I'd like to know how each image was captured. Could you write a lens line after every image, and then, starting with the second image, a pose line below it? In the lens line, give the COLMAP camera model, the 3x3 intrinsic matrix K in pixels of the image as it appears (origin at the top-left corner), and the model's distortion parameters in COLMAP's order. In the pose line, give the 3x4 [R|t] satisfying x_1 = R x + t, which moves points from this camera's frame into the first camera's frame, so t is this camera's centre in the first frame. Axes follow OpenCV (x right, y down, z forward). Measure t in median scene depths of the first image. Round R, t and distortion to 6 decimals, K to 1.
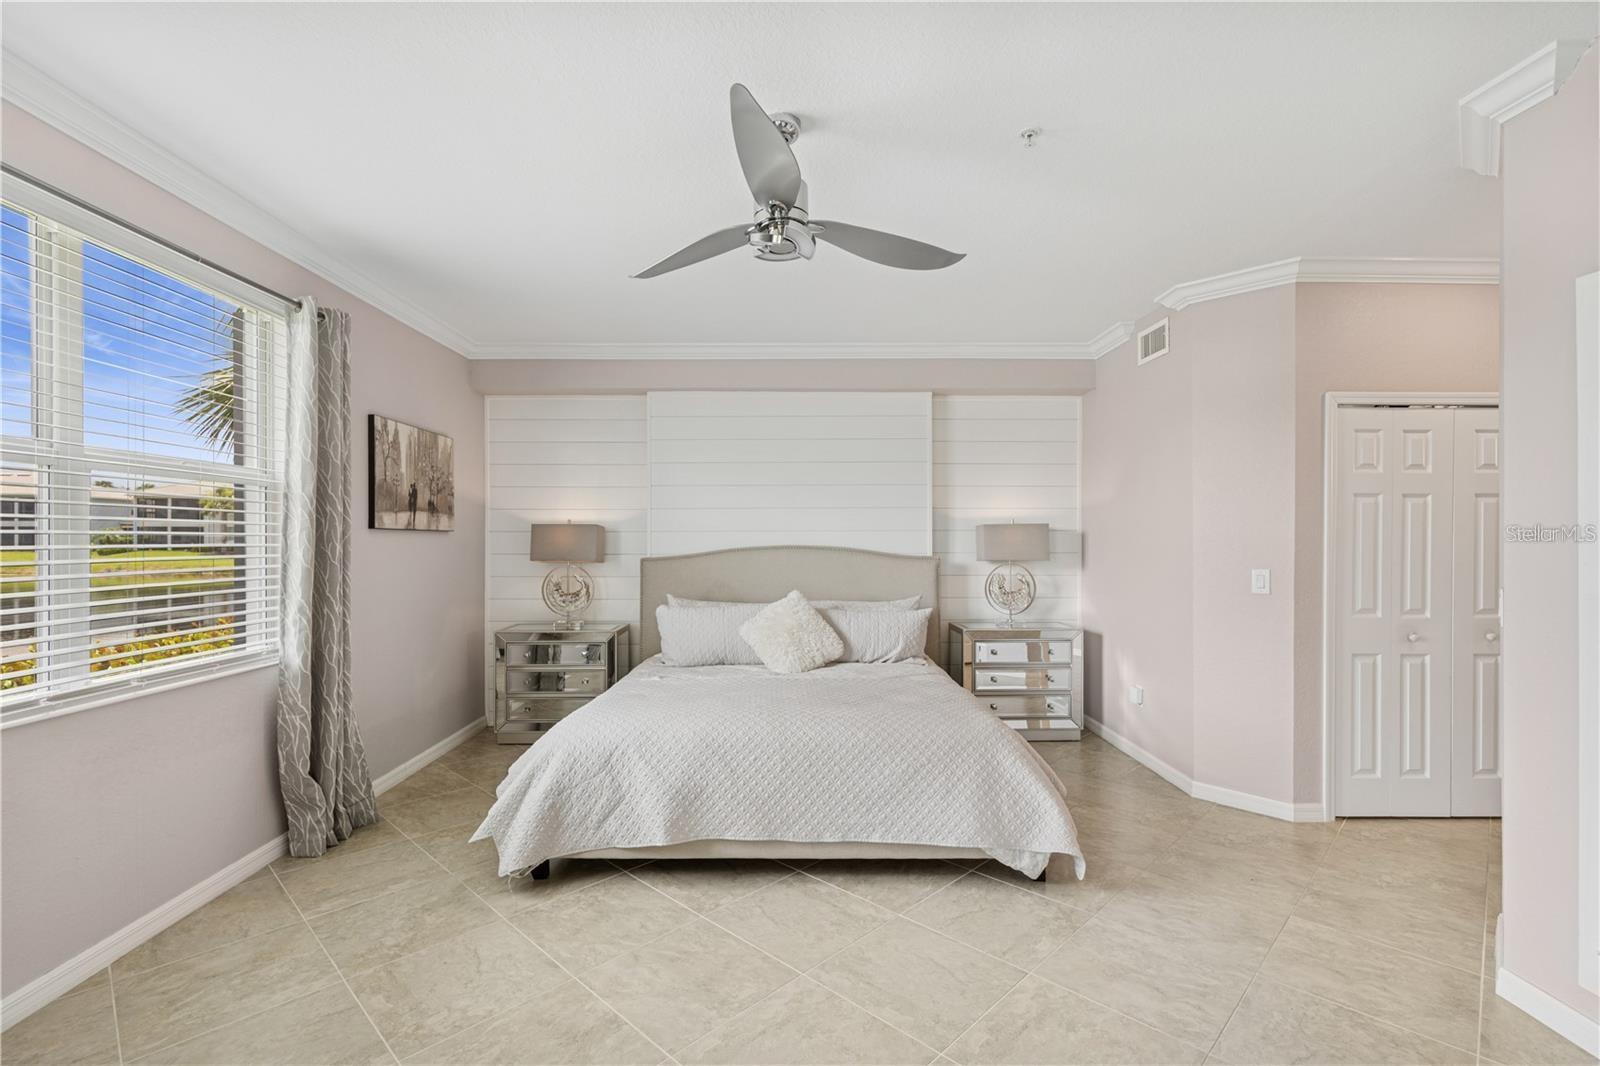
lens RADIAL K [[722.3, 0, 791.1], [0, 722.3, 537.9], [0, 0, 1]] dist [-0.002534, 0.001843]
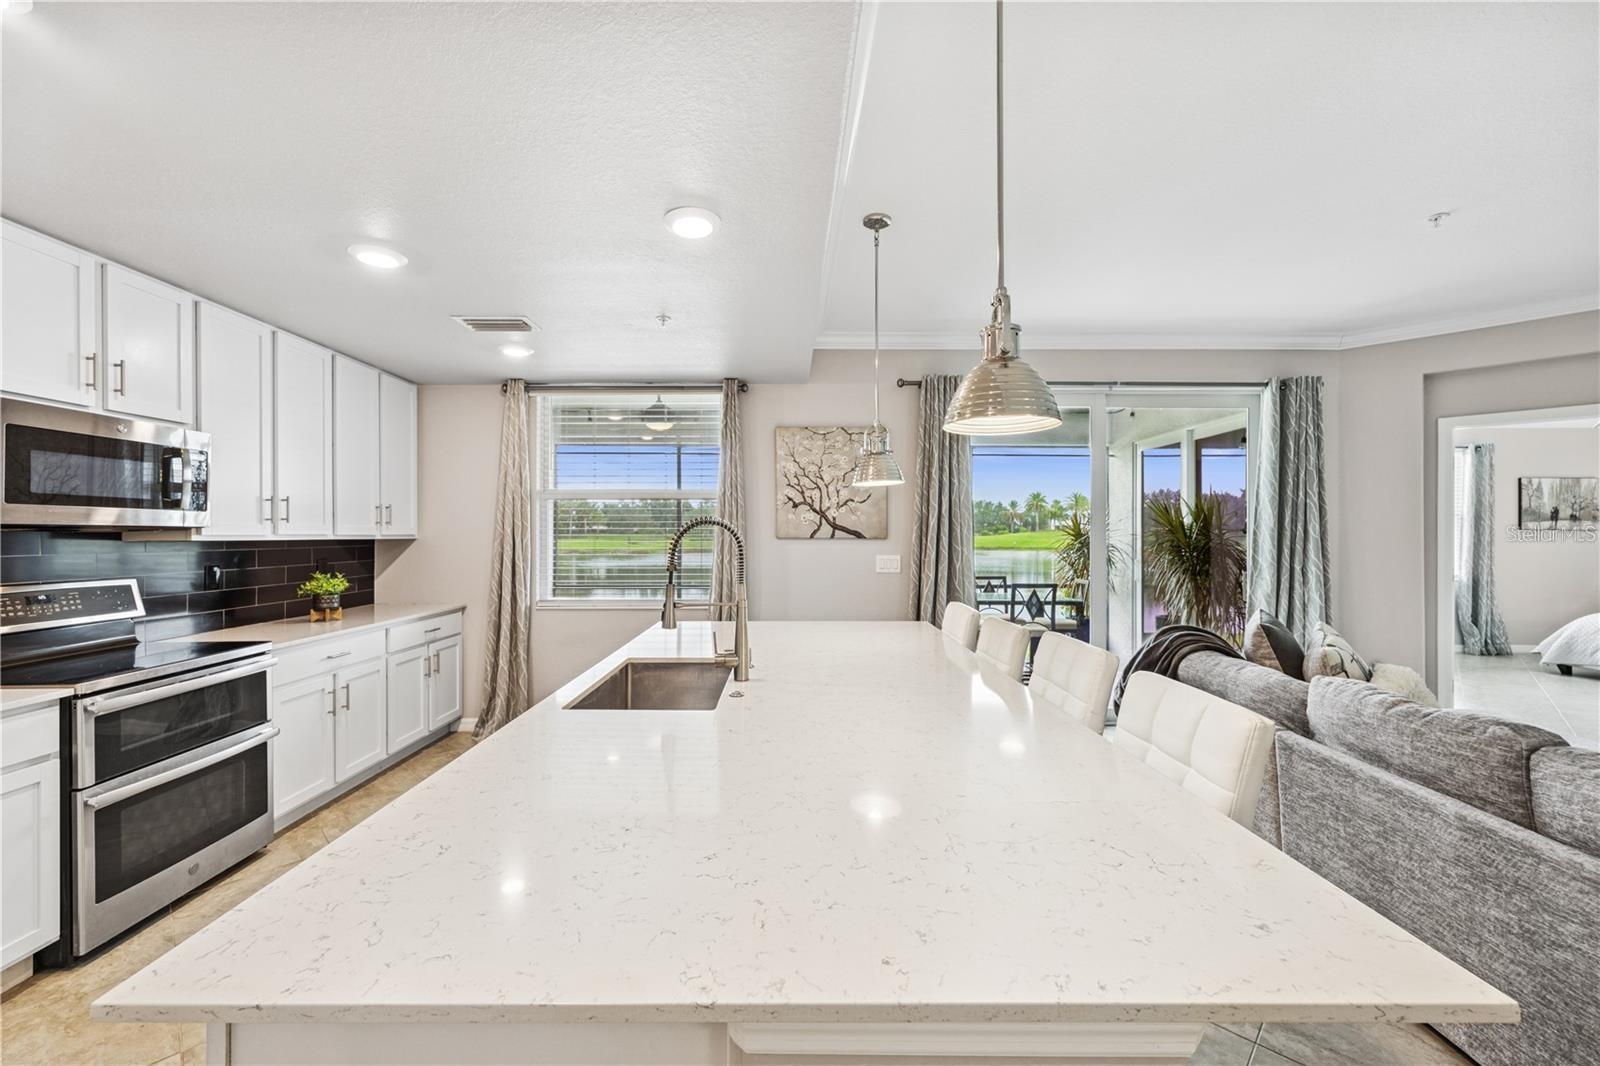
lens RADIAL K [[645.7, 0, 795.6], [0, 645.7, 535.9], [0, 0, 1]] dist [-0.000215, 0.001009]
pose [[0.005889, 0.001210, -0.999982, 1.368372], [-0.001197, 0.999999, 0.001203, 0.006167], [0.999982, 0.001190, 0.005890, -1.212522]]
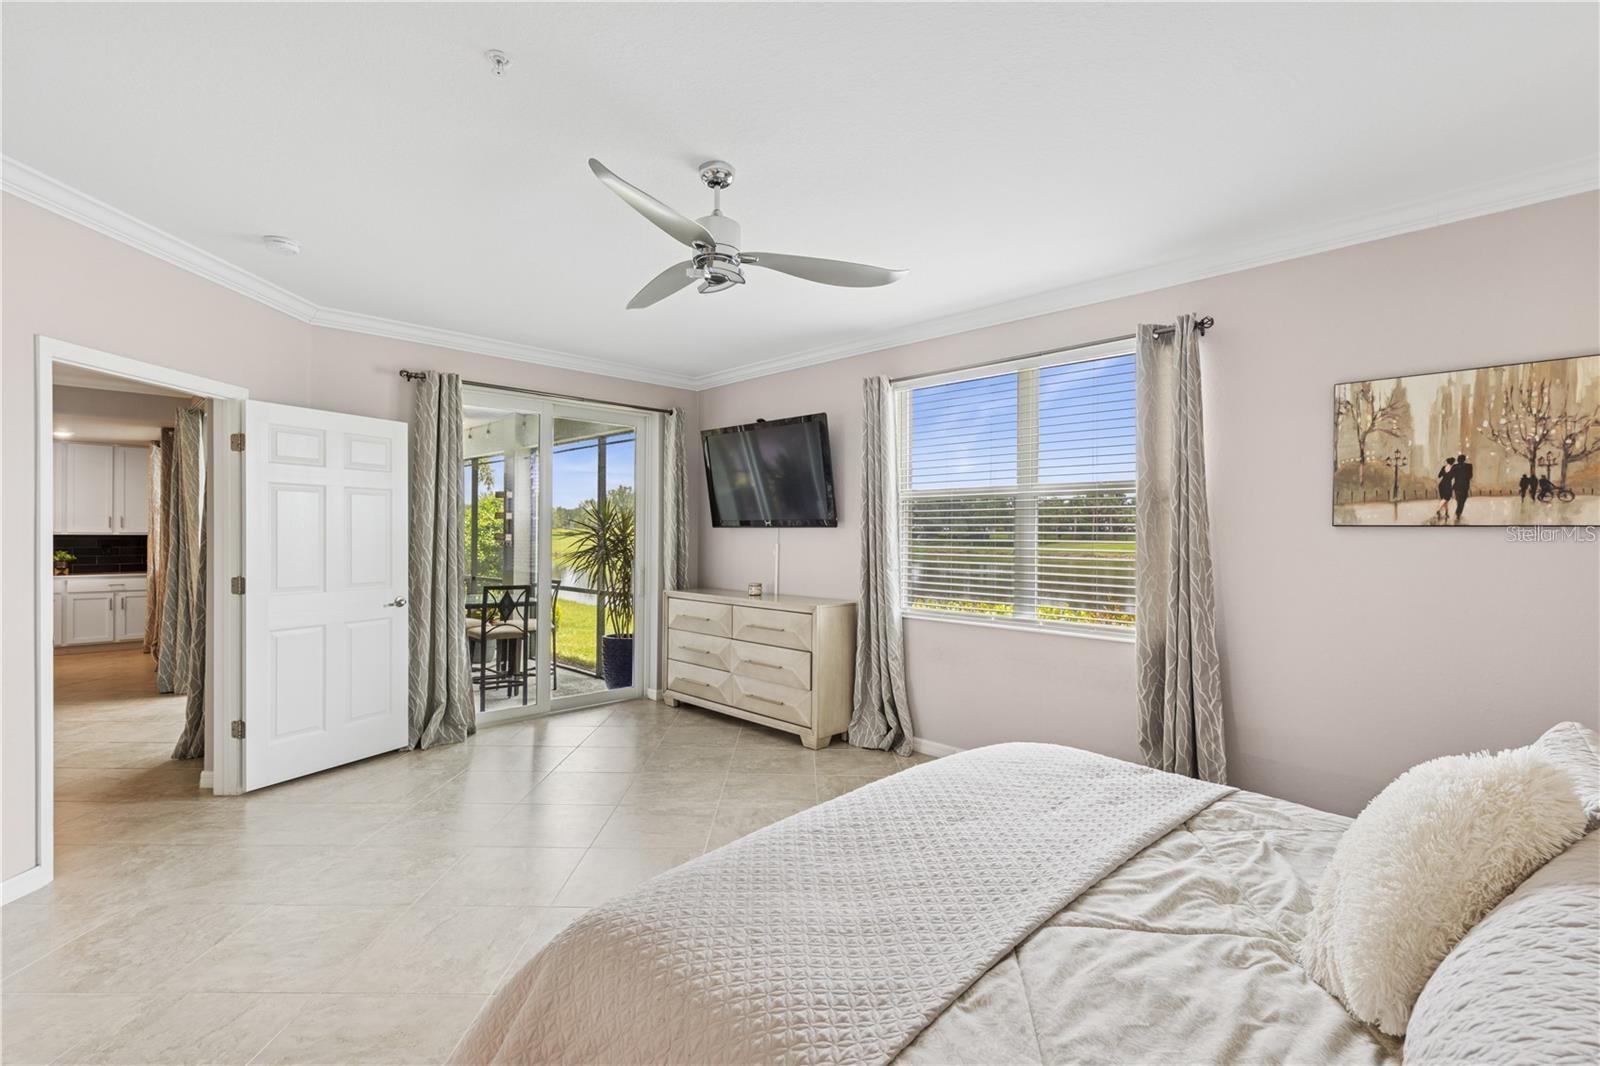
lens RADIAL K [[722.3, 0, 803.4], [0, 722.3, 542.6], [0, 0, 1]] dist [-0.002534, 0.001843]
pose [[-0.699166, 0.002864, -0.714954, 0.413046], [-0.006945, 0.999918, 0.010797, 0.001349], [0.714926, 0.012514, -0.699088, 1.131974]]
